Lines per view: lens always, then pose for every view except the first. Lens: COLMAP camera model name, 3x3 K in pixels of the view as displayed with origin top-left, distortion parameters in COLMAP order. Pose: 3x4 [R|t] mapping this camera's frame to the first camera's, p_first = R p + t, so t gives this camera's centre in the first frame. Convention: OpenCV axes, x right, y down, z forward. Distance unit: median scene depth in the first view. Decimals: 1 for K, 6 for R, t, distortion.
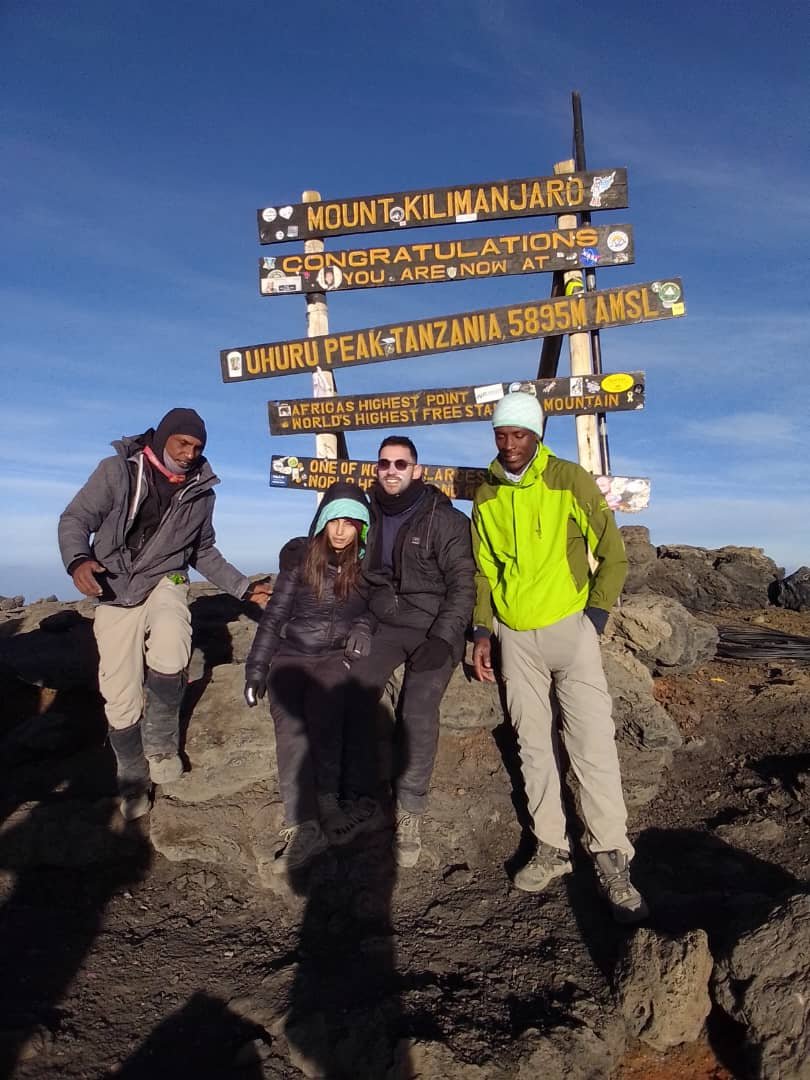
lens RADIAL K [[869.1, 0, 414.9], [0, 869.1, 537.1], [0, 0, 1]] dist [0.104897, -0.179736]
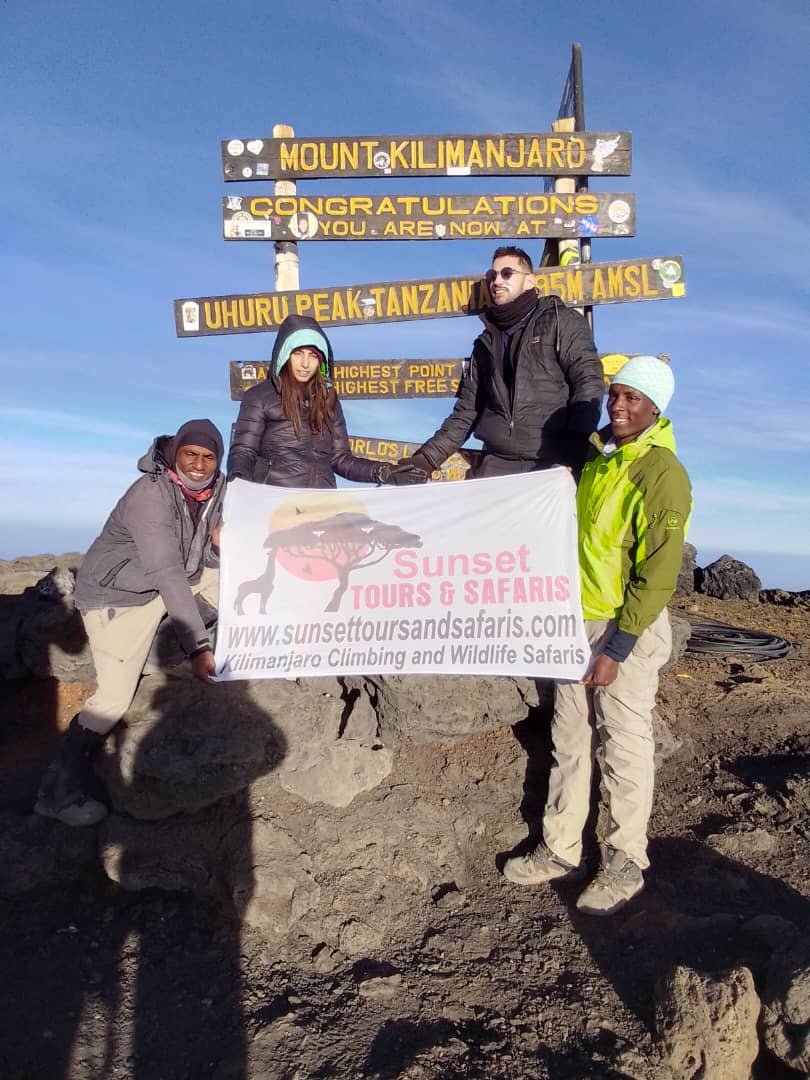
lens RADIAL K [[869.1, 0, 422.8], [0, 869.1, 540.1], [0, 0, 1]] dist [0.104897, -0.179736]
pose [[0.990370, 0.032851, 0.134493, -0.088520], [-0.037925, 0.998656, 0.035336, -0.013095], [-0.133151, -0.040096, 0.990284, 0.088122]]
